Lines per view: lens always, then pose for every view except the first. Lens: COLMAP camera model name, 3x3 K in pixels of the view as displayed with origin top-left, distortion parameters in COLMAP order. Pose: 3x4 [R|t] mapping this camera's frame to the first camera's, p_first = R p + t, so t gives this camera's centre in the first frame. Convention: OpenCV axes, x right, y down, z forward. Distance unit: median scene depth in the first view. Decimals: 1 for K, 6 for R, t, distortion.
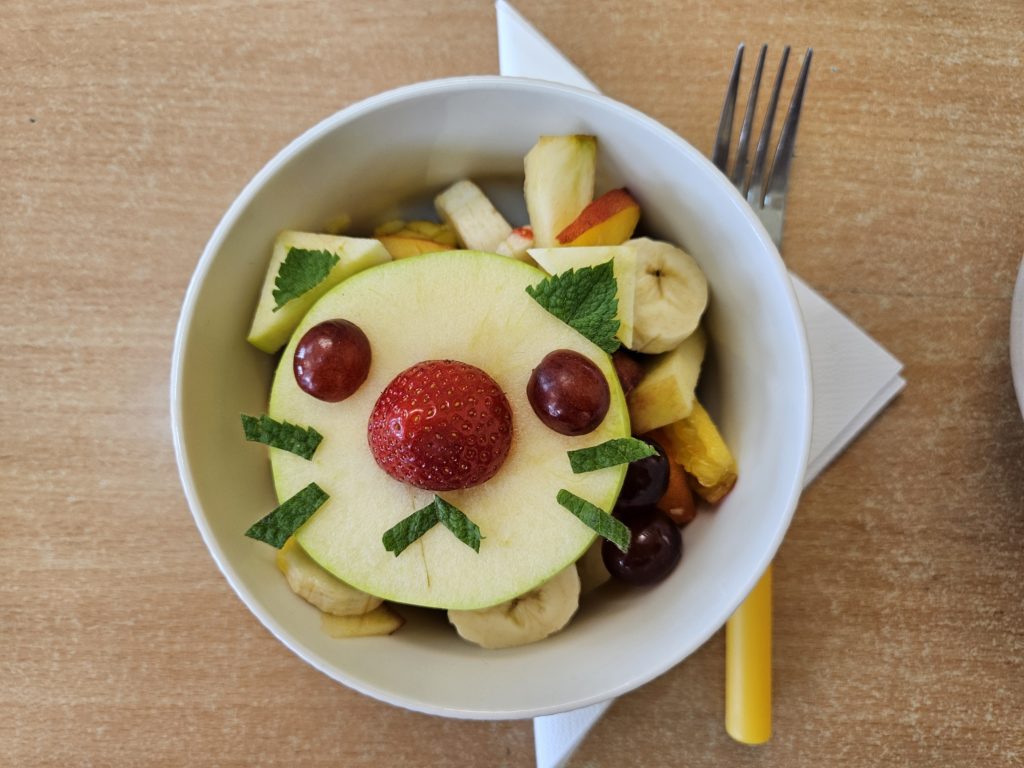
lens RADIAL K [[679.6, 0, 483.3], [0, 679.6, 422.6], [0, 0, 1]] dist [0.000874, -0.015261]
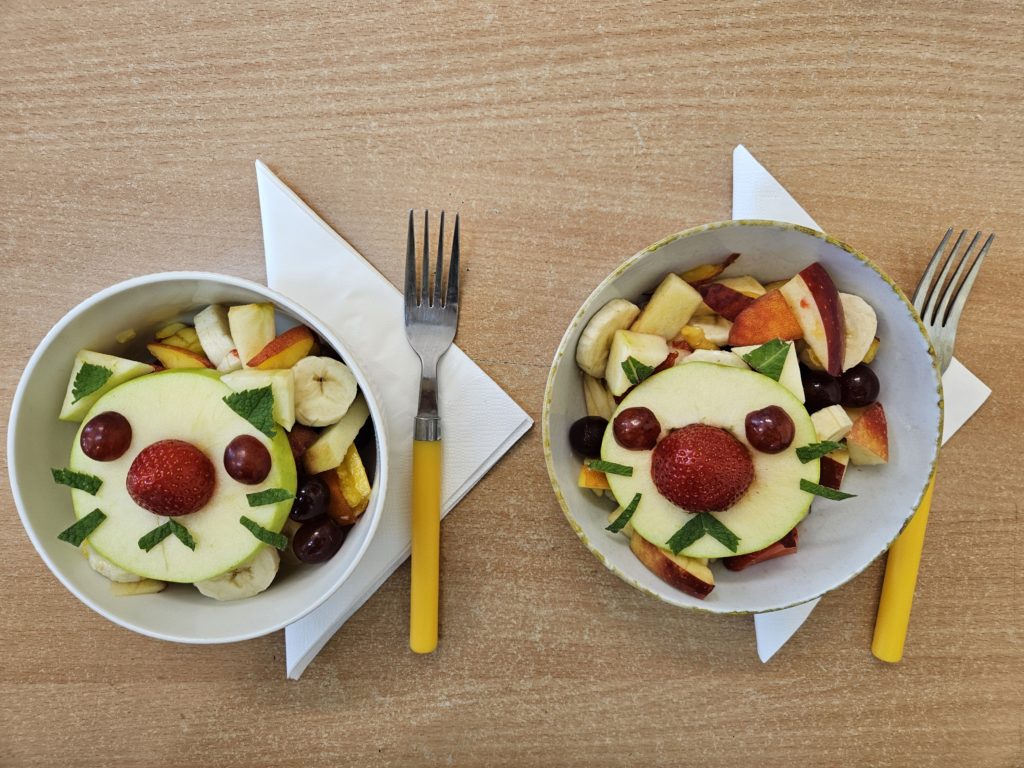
lens RADIAL K [[682.5, 0, 520.3], [0, 682.5, 384.8], [0, 0, 1]] dist [0.033165, -0.032780]
pose [[0.998528, 0.019378, 0.050659, 0.504726], [-0.023935, 0.995568, 0.090945, -0.284704], [-0.048673, -0.092024, 0.994567, -0.515703]]
